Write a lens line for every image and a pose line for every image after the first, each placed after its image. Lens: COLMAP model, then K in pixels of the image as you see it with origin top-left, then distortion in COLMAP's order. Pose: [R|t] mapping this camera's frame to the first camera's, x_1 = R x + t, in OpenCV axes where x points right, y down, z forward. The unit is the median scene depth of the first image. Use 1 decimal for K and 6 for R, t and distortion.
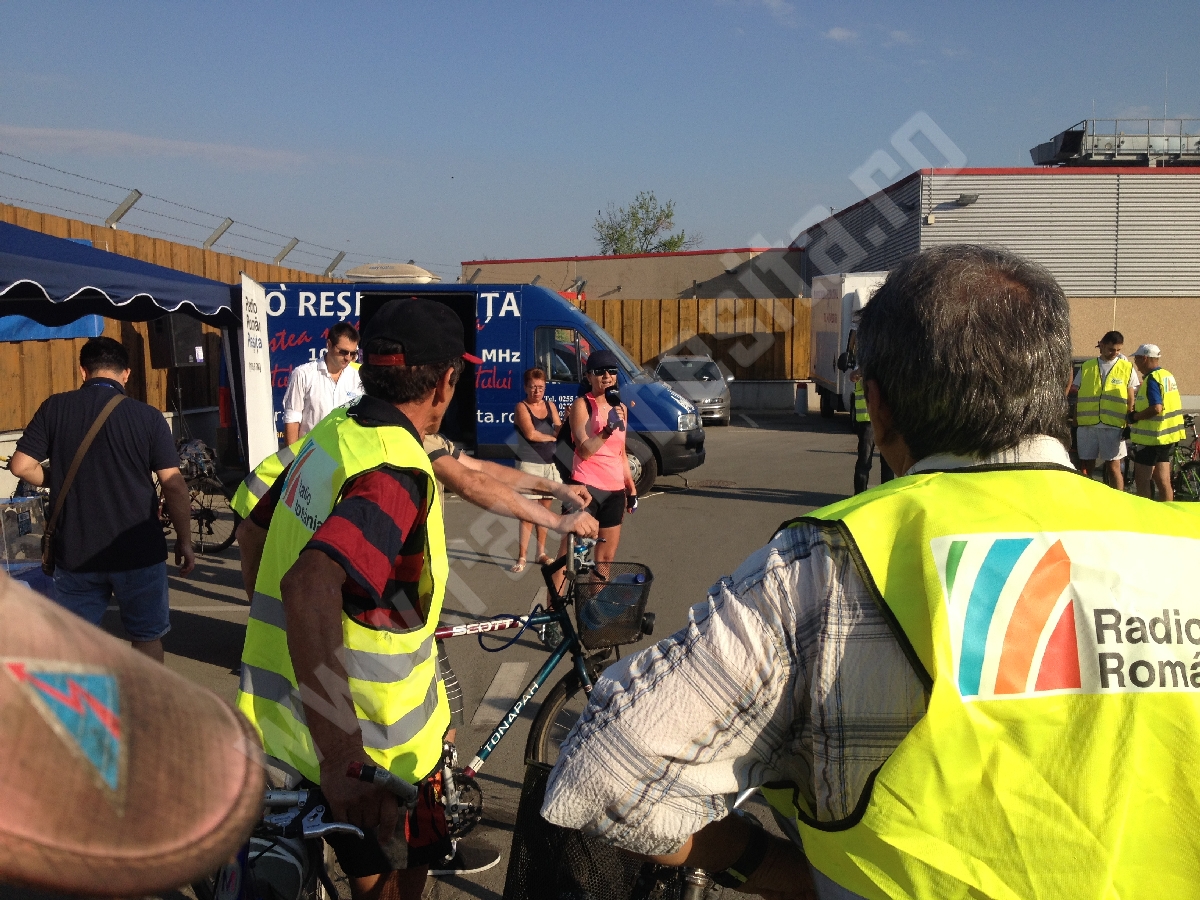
lens RADIAL K [[1127.6, 0, 598.8], [0, 1127.6, 472.1], [0, 0, 1]] dist [0.187494, -0.428690]
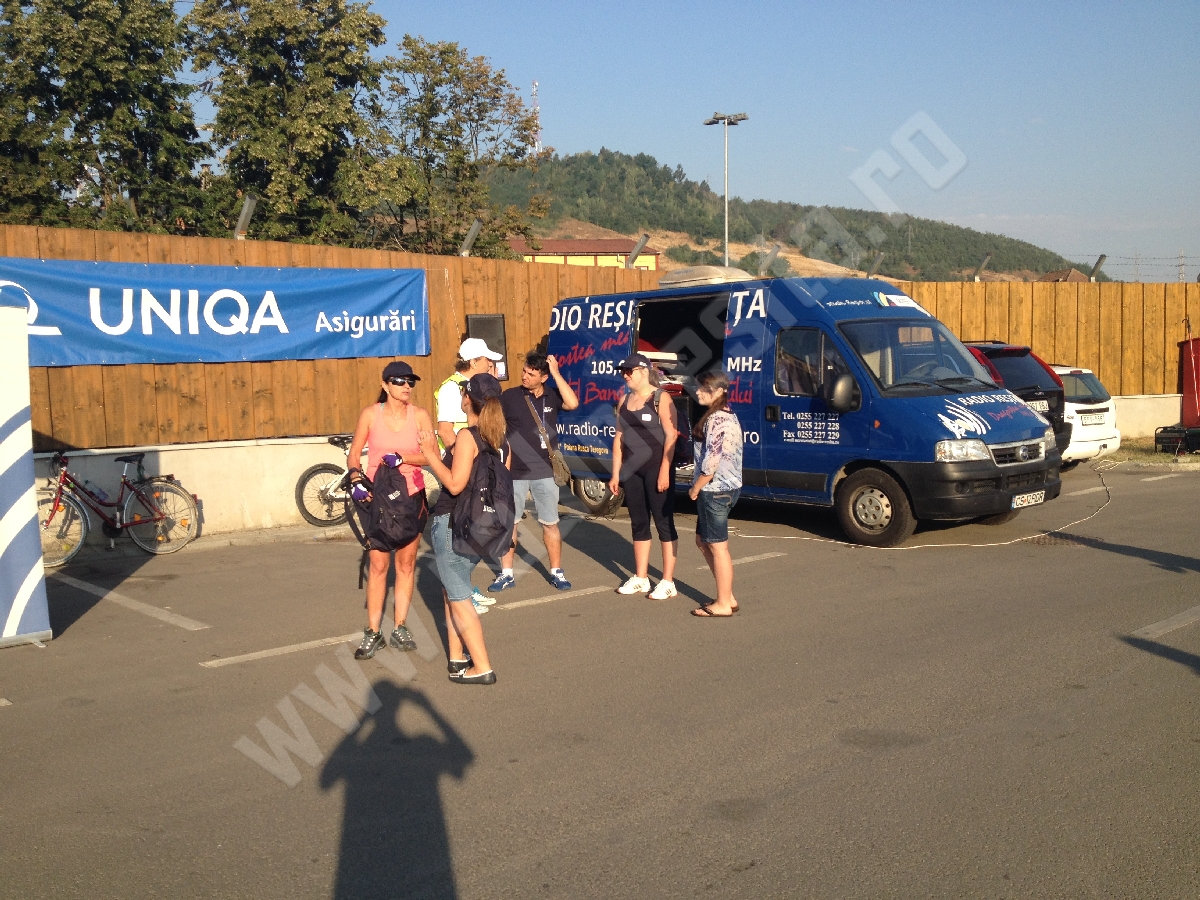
lens RADIAL K [[1131.4, 0, 600.0], [0, 1131.4, 450.0], [0, 0, 1]] dist [0.183677, -0.423078]
pose [[0.704583, 0.037646, -0.708623, 0.440271], [-0.058429, 0.998279, -0.005061, -0.027988], [0.707212, 0.044970, 0.705570, 0.323590]]
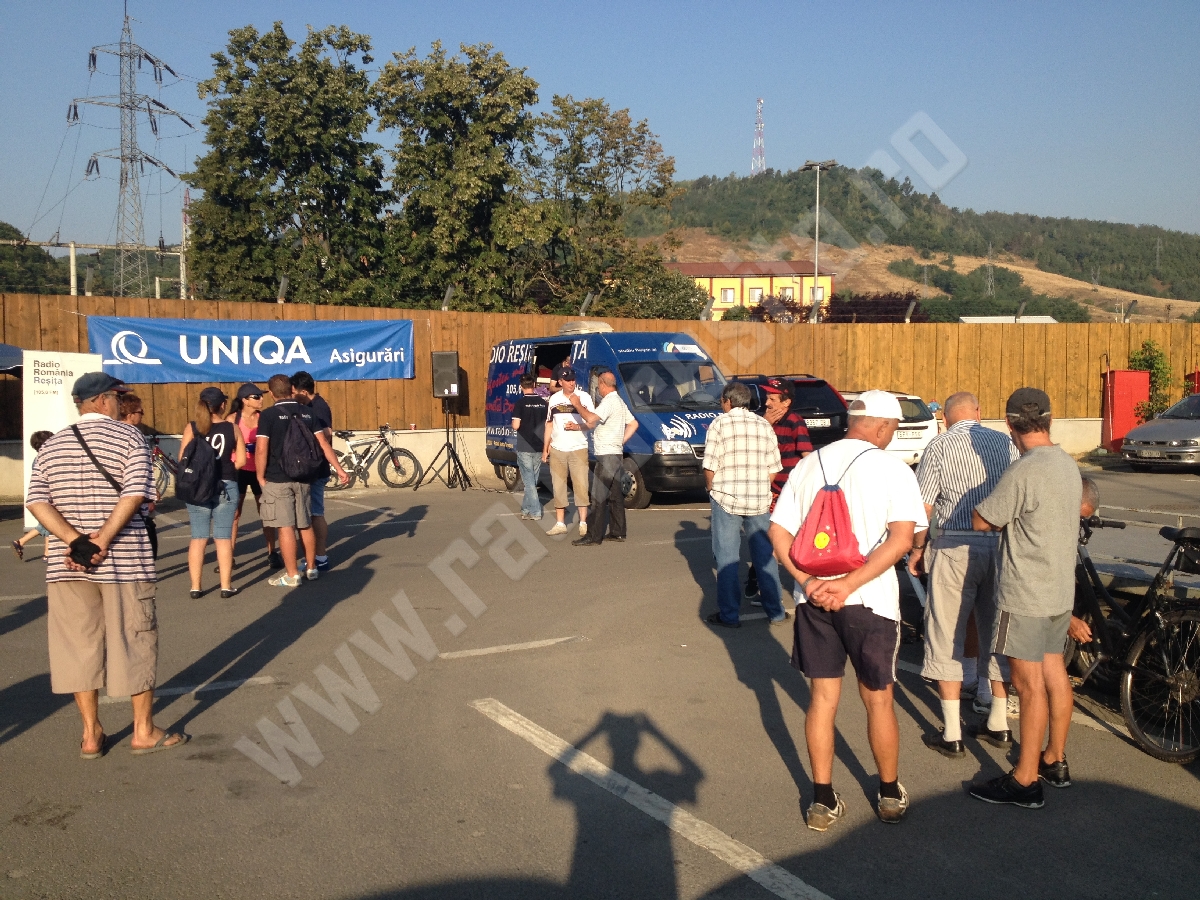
lens RADIAL K [[1128.0, 0, 592.5], [0, 1128.0, 453.9], [0, 0, 1]] dist [0.206829, -0.483376]
pose [[0.547458, 0.048478, -0.835428, 0.998620], [-0.087766, 0.996141, 0.000291, -0.032206], [0.832218, 0.073162, 0.549600, 0.319743]]
